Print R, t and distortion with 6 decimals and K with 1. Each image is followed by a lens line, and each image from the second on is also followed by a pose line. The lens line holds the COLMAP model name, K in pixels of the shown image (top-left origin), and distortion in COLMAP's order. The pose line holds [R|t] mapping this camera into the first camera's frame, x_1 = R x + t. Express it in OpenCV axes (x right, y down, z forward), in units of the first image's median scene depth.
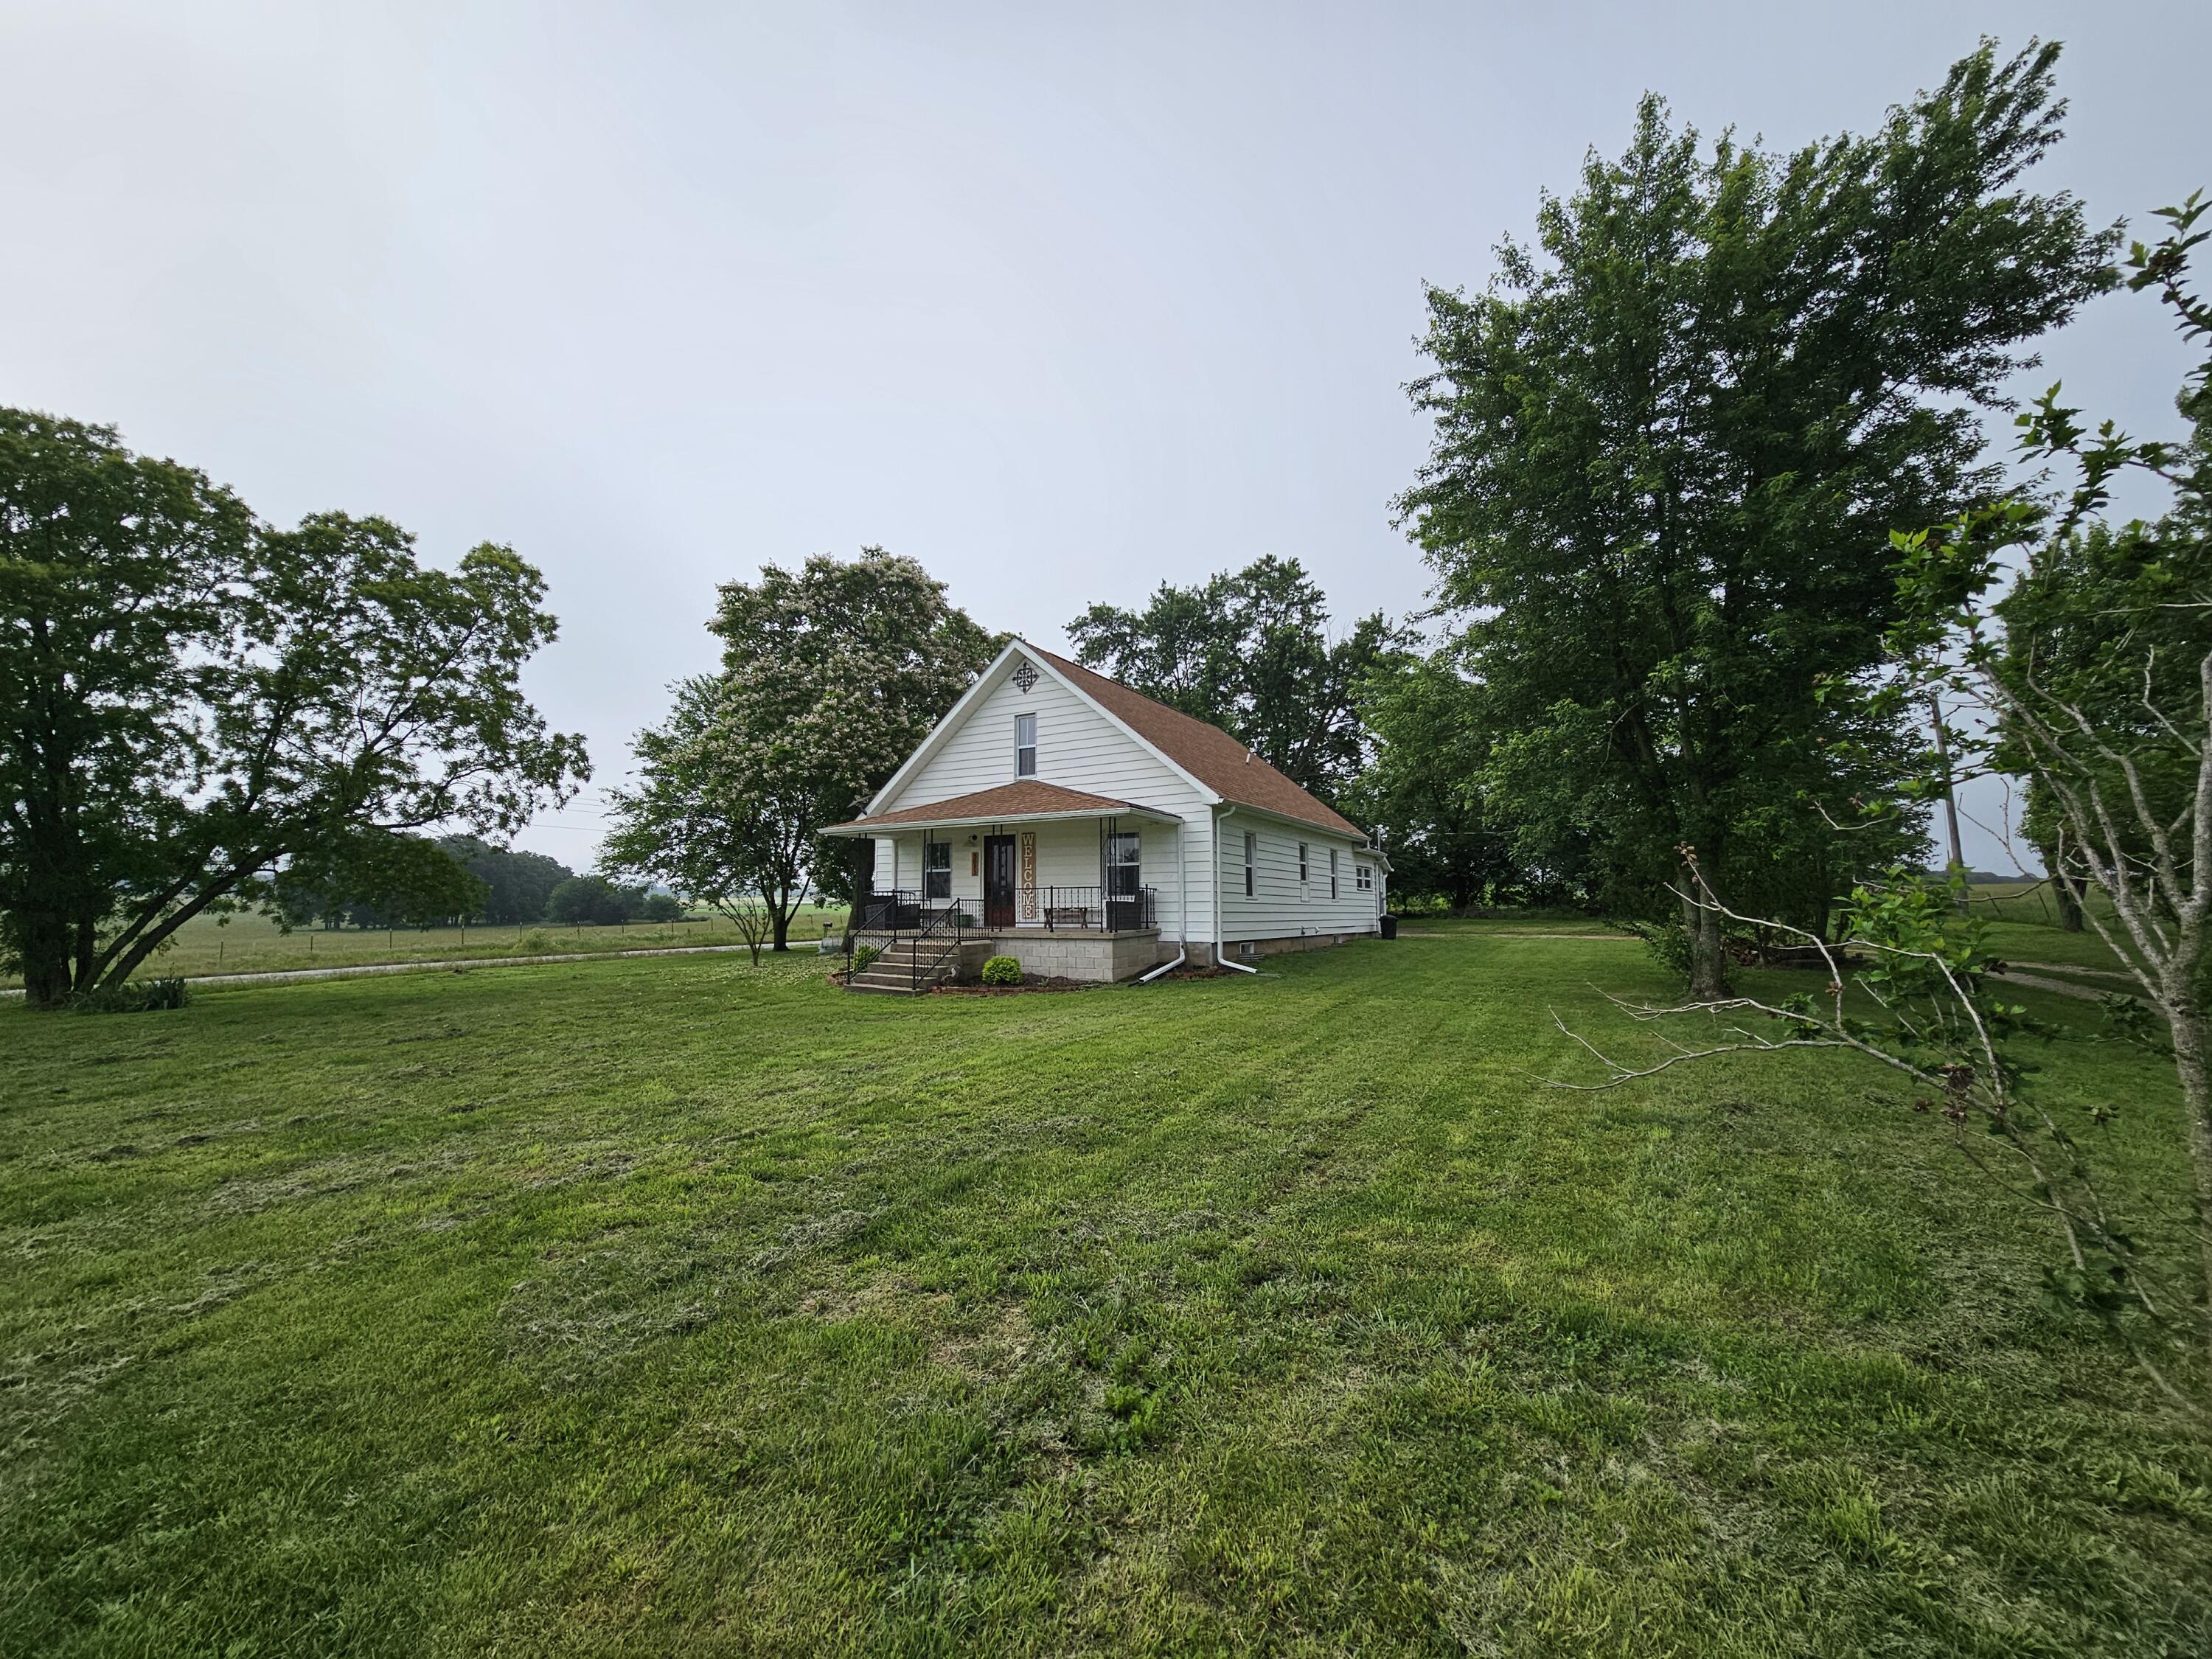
lens RADIAL K [[880.3, 0, 1106.0], [0, 880.3, 829.5], [0, 0, 1]] dist [-0.004815, -0.000372]
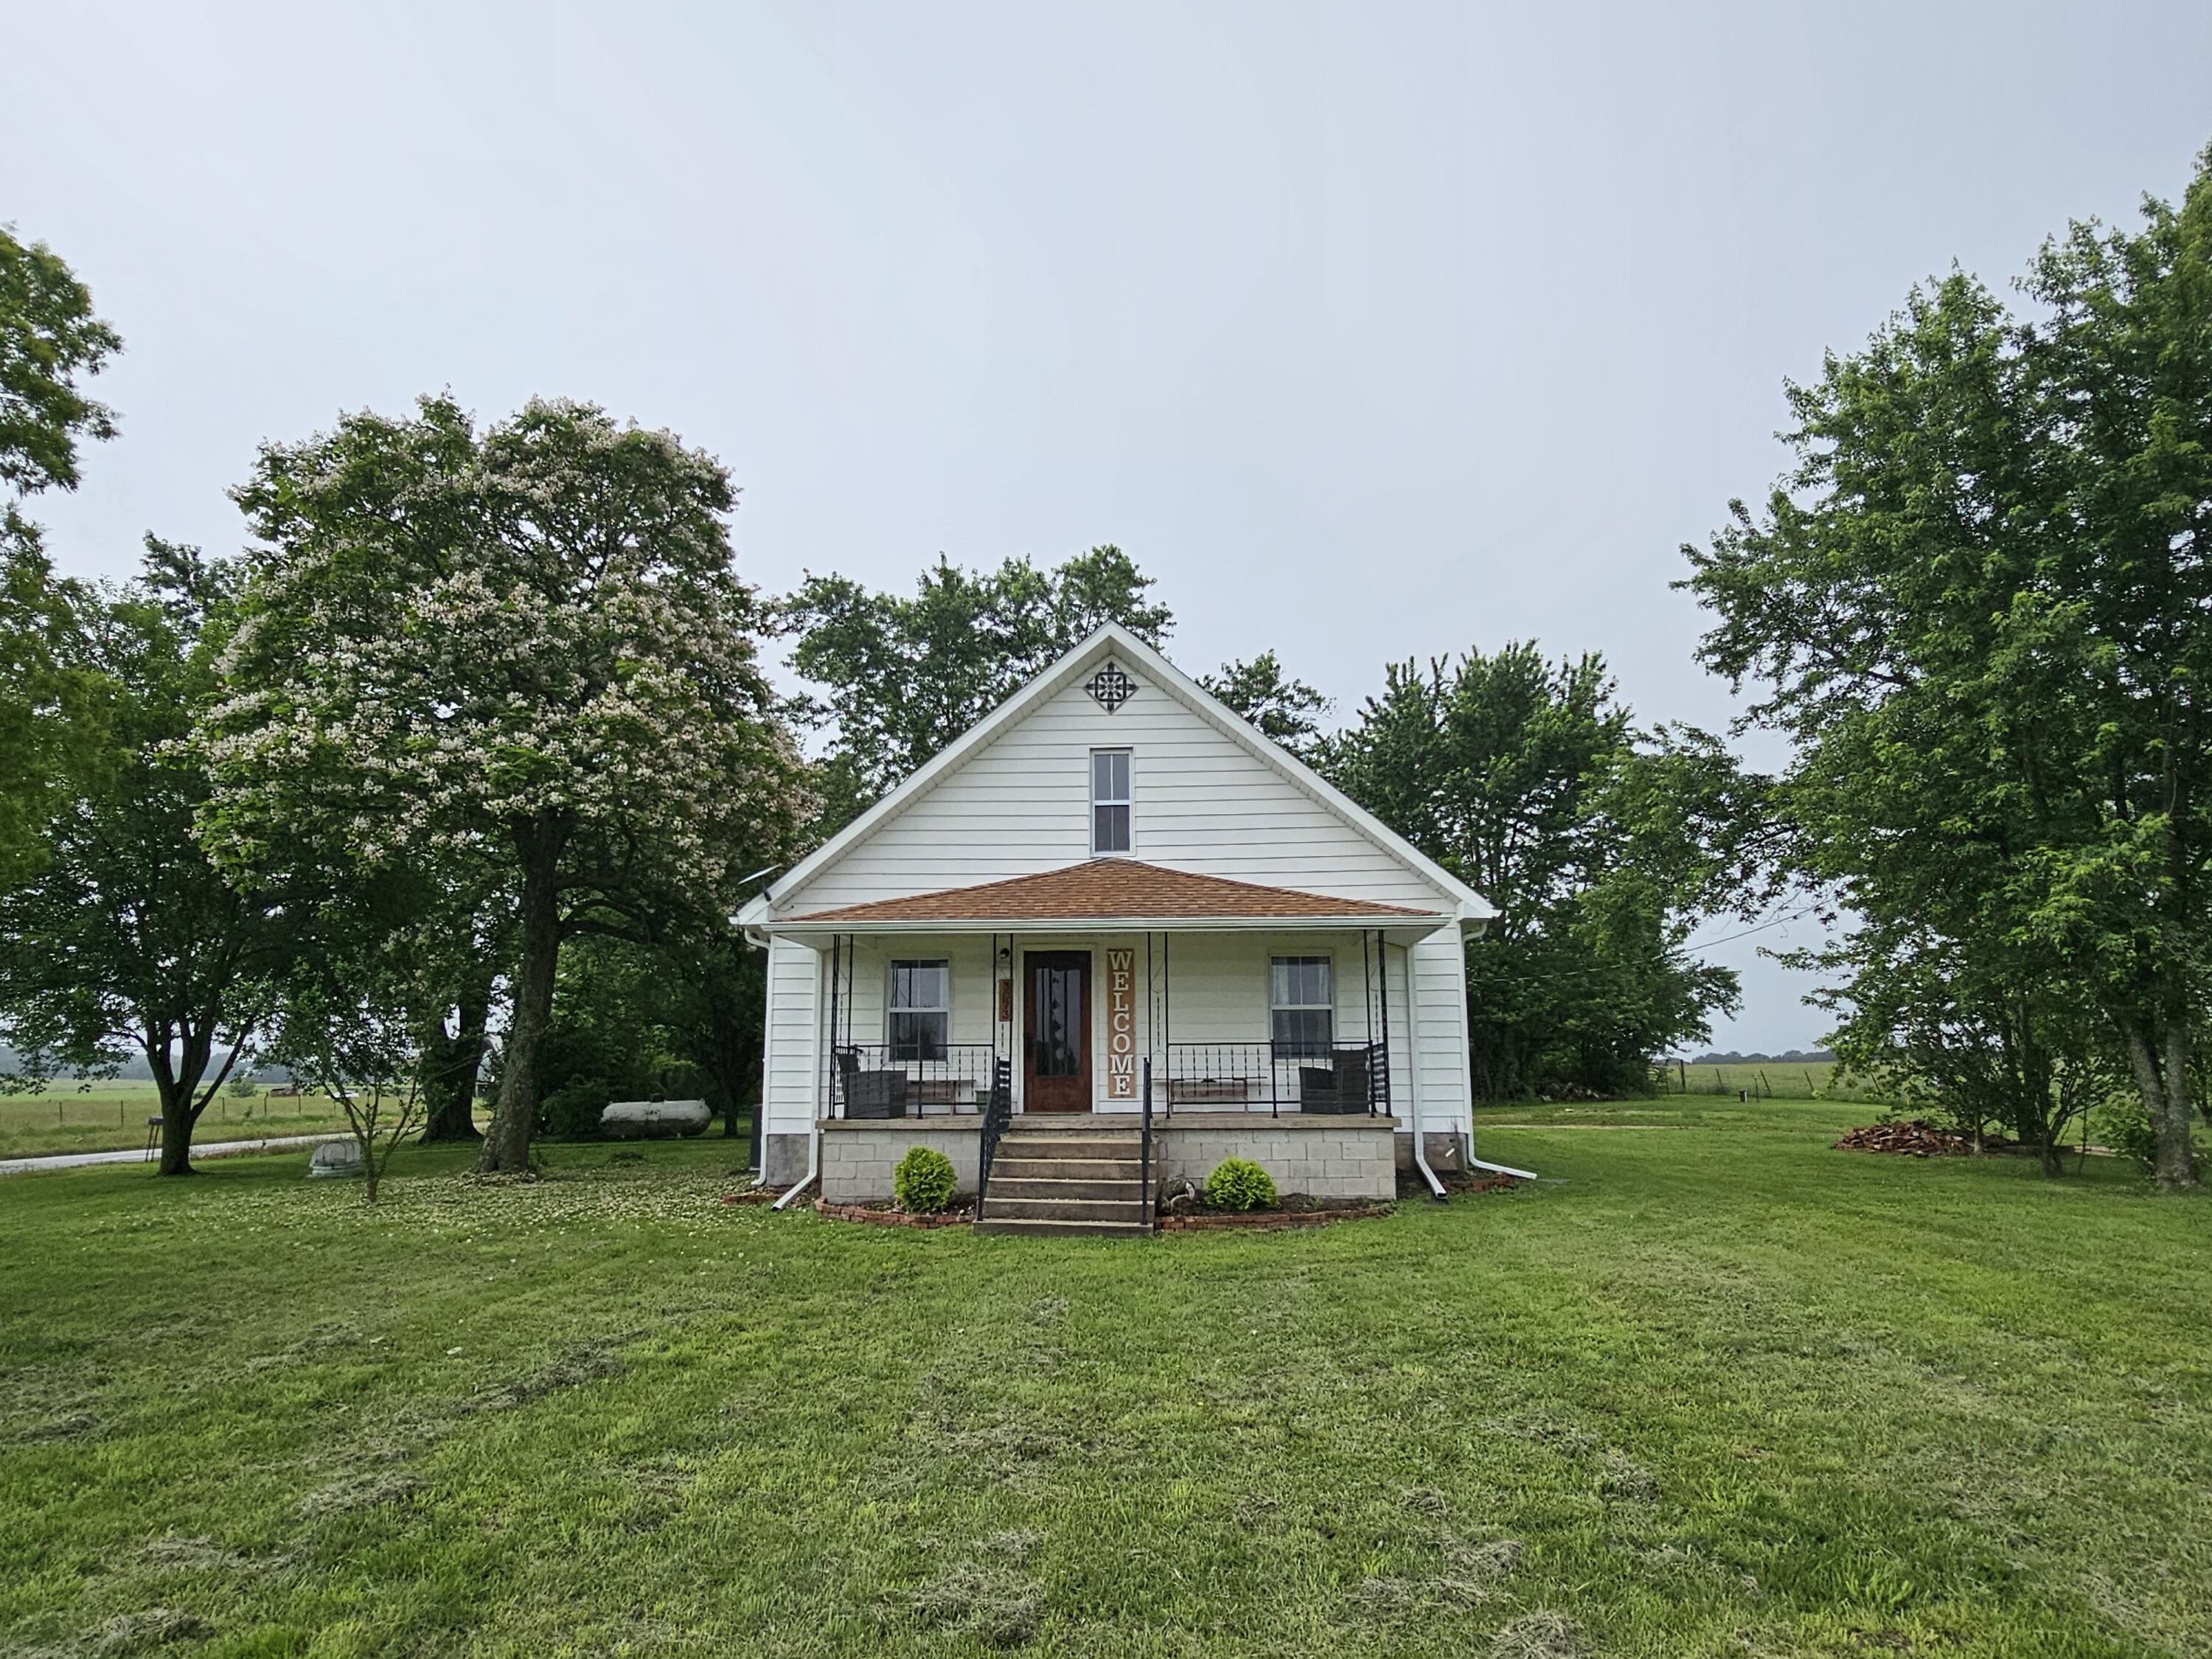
lens RADIAL K [[1388.0, 0, 1104.9], [0, 1388.0, 866.7], [0, 0, 1]] dist [-0.002351, -0.000055]
pose [[0.893725, 0.074093, 0.442455, -0.493496], [-0.041422, 0.995683, -0.083067, 0.025169], [-0.446699, 0.055912, 0.892935, 0.173219]]
